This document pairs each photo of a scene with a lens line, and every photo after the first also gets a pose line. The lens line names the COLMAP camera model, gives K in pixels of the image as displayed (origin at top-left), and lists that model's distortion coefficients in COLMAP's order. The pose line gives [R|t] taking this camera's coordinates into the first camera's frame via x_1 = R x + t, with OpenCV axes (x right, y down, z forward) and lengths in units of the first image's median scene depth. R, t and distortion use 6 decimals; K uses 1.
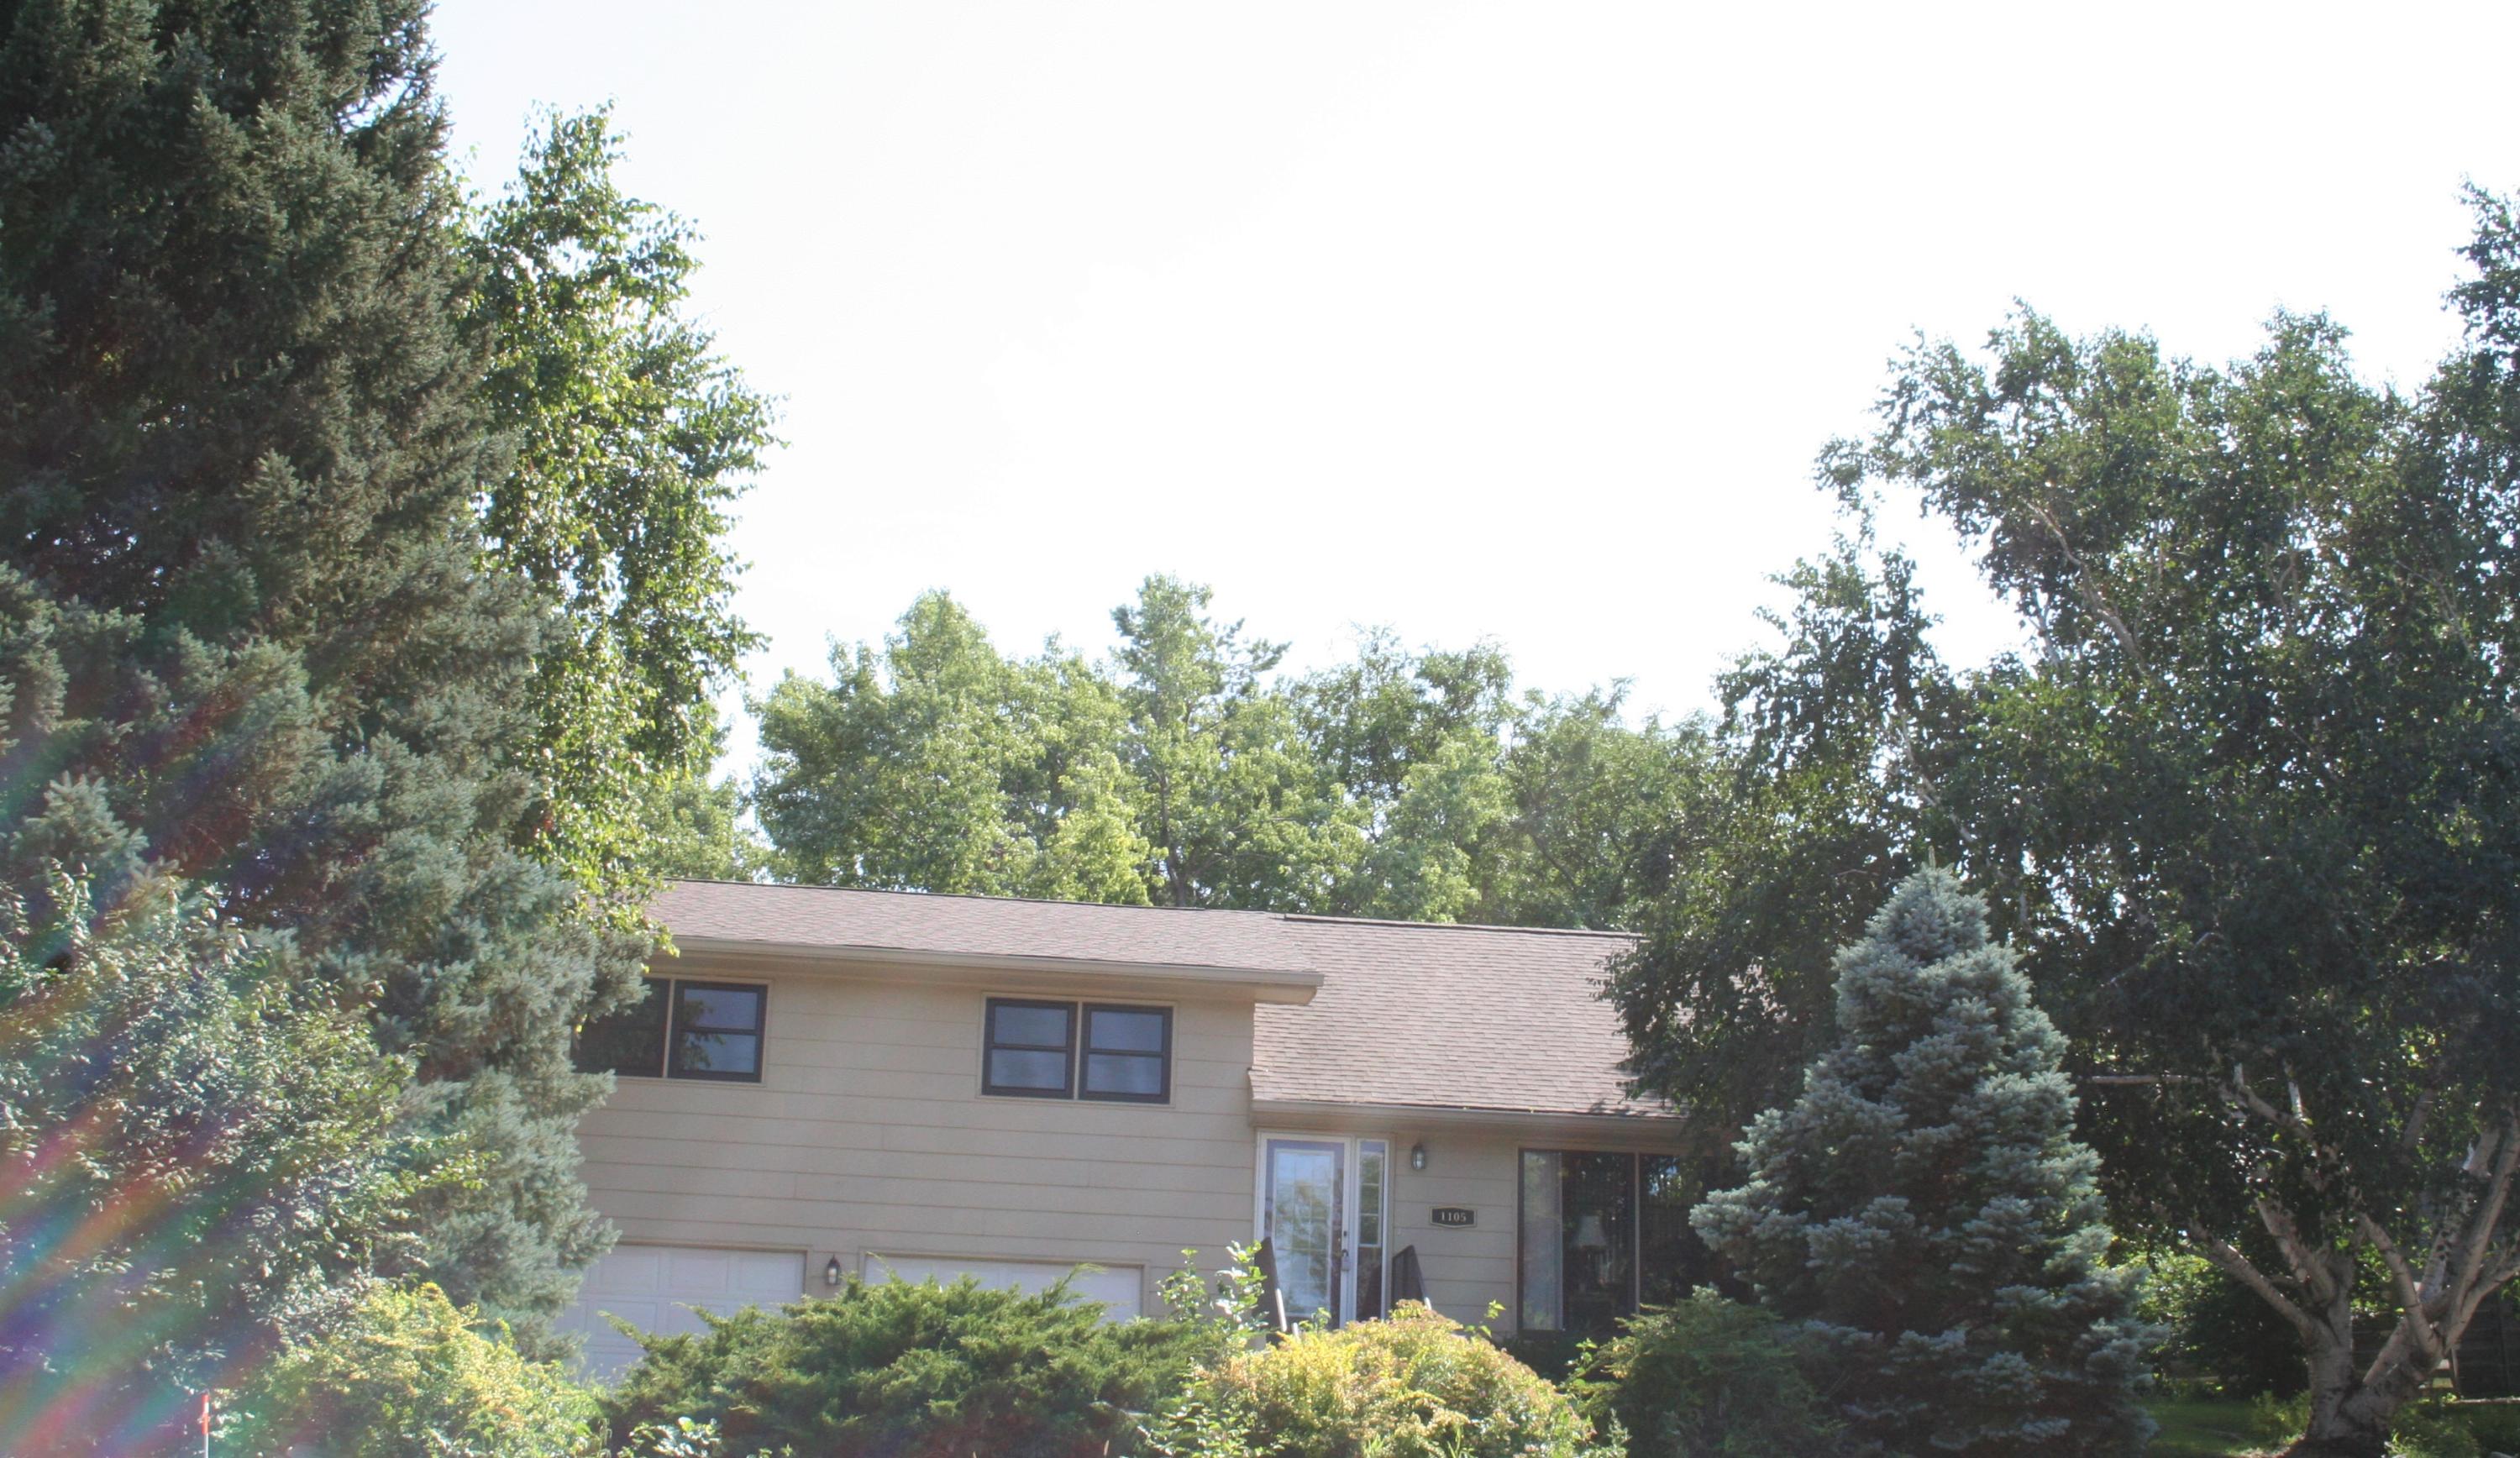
lens RADIAL K [[3419.3, 0, 1260.0], [0, 3419.3, 729.0], [0, 0, 1]] dist [-0.005506, -0.004368]
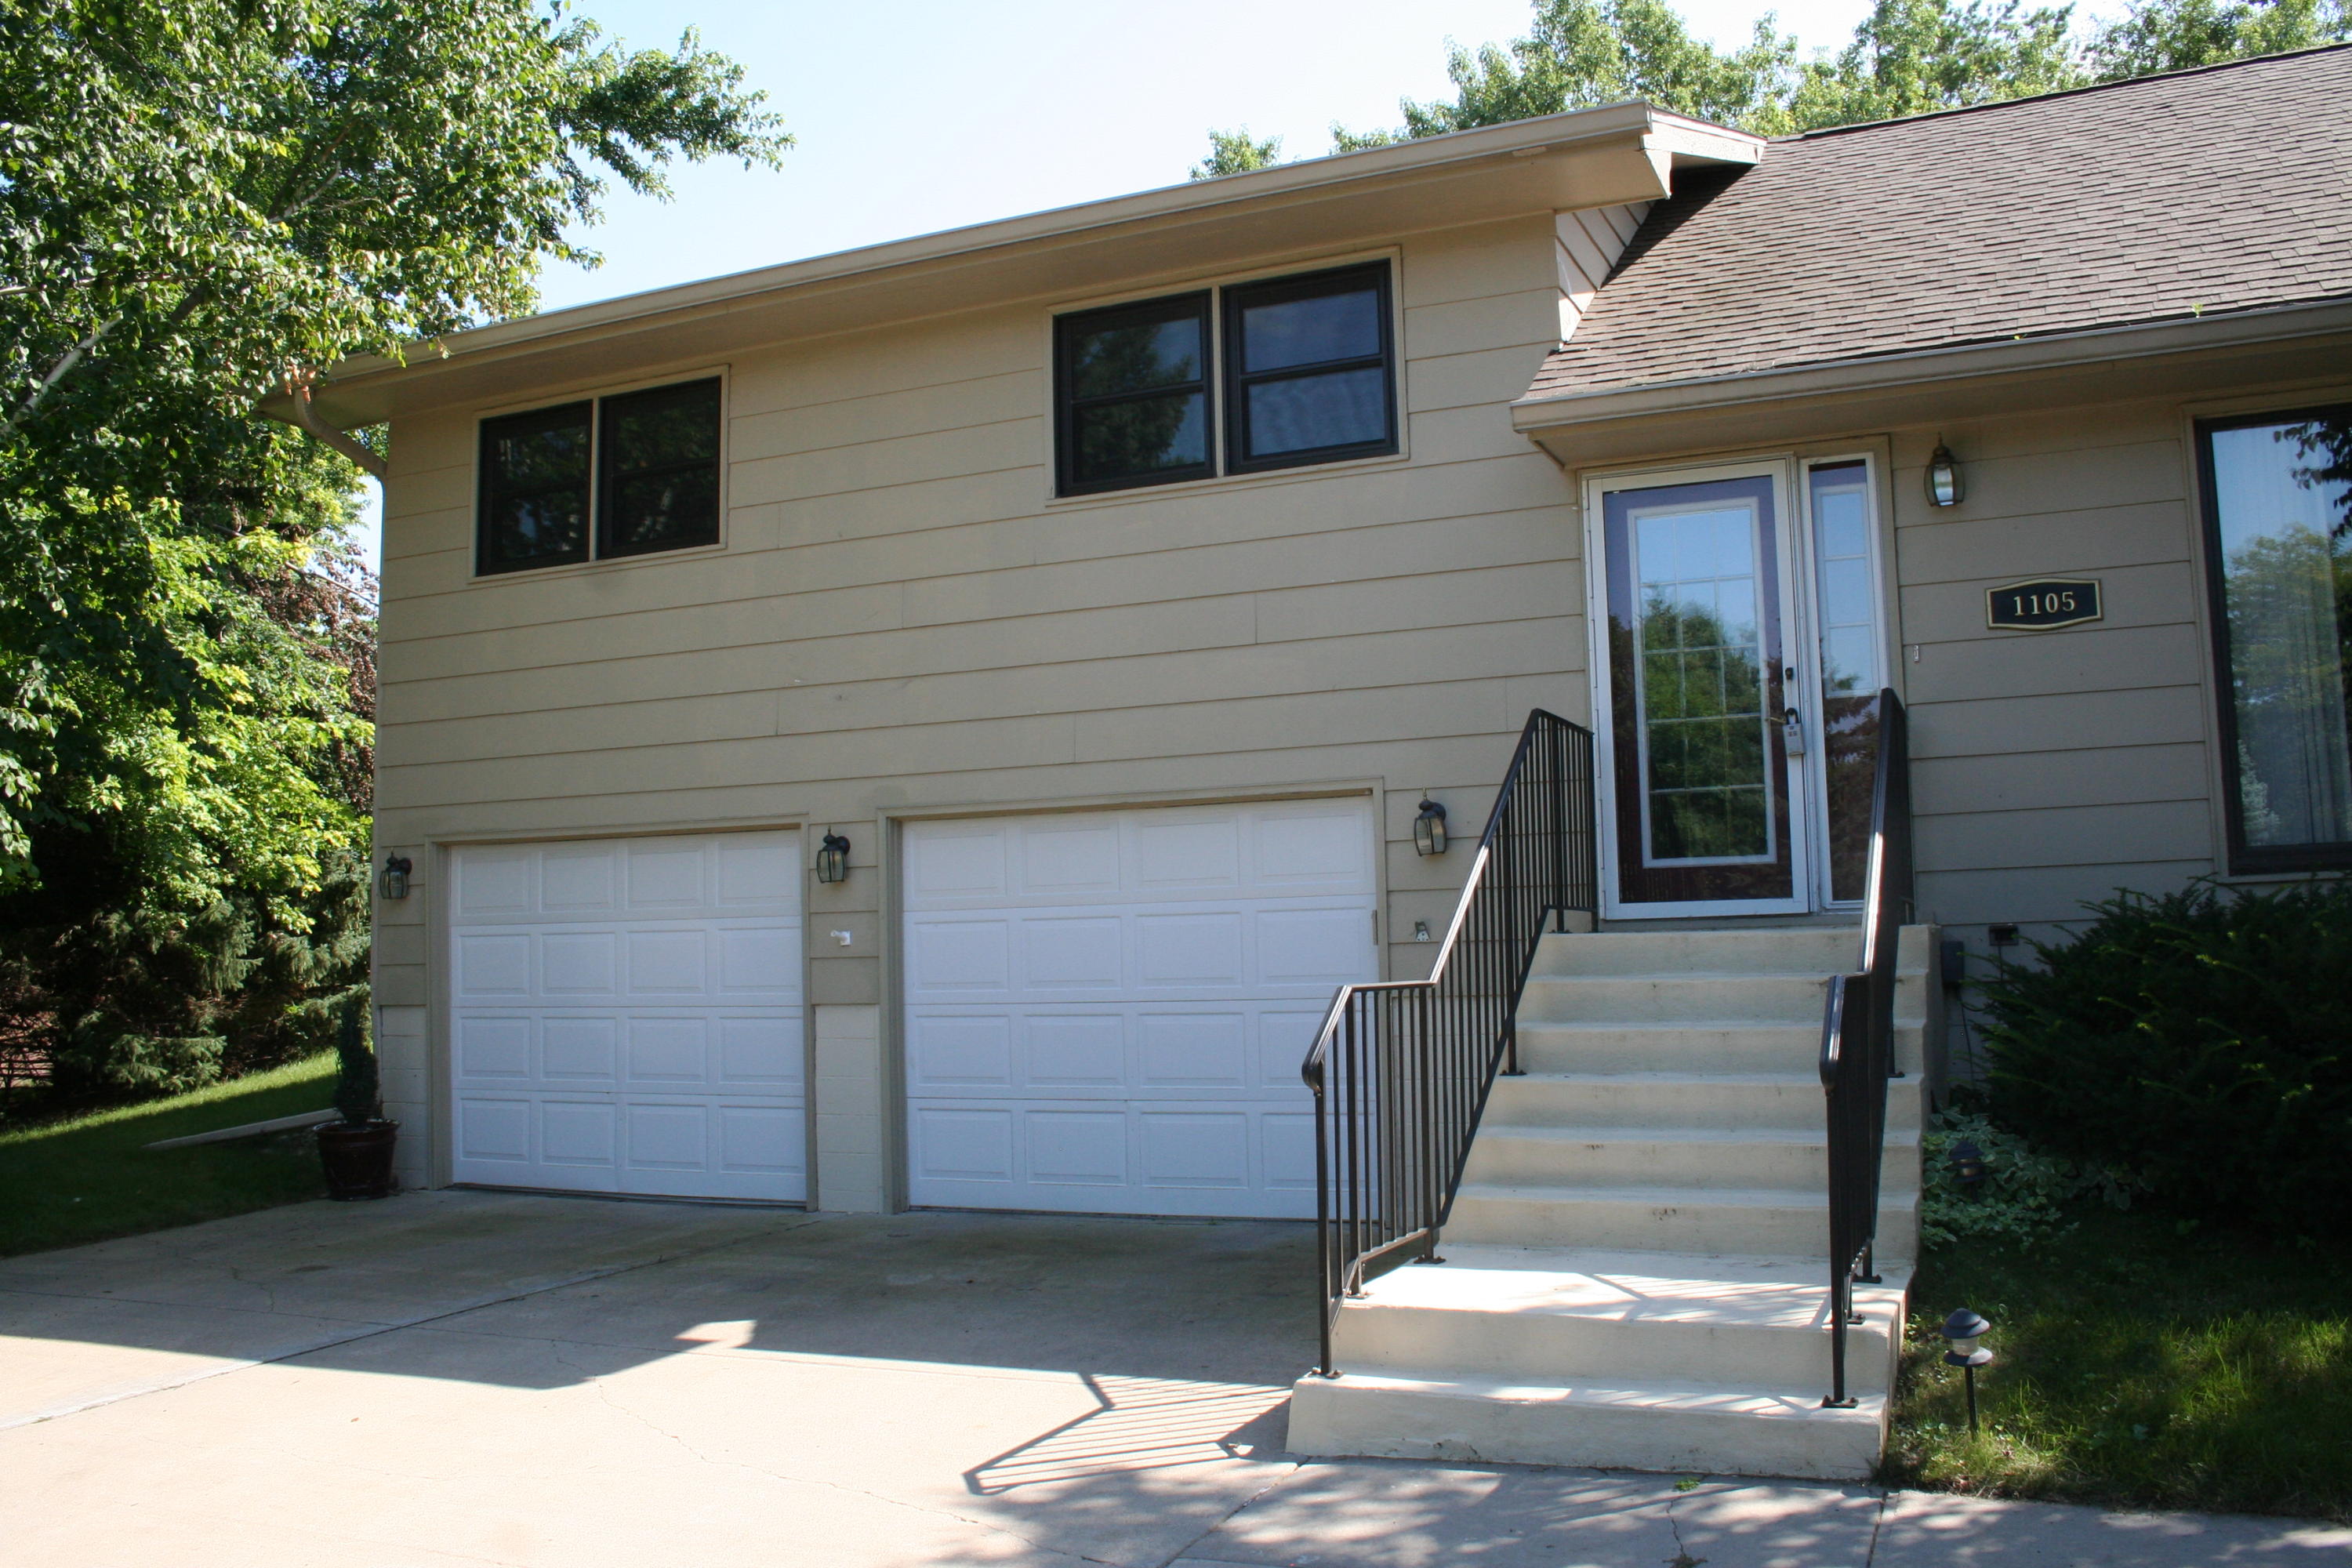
lens RADIAL K [[1925.4, 0, 1176.0], [0, 1925.4, 784.0], [0, 0, 1]] dist [-0.145063, 0.106708]
pose [[0.847581, -0.090223, -0.522940, 0.085244], [0.196568, 0.968720, 0.151465, 0.107038], [0.492917, -0.231172, 0.838804, 0.739846]]
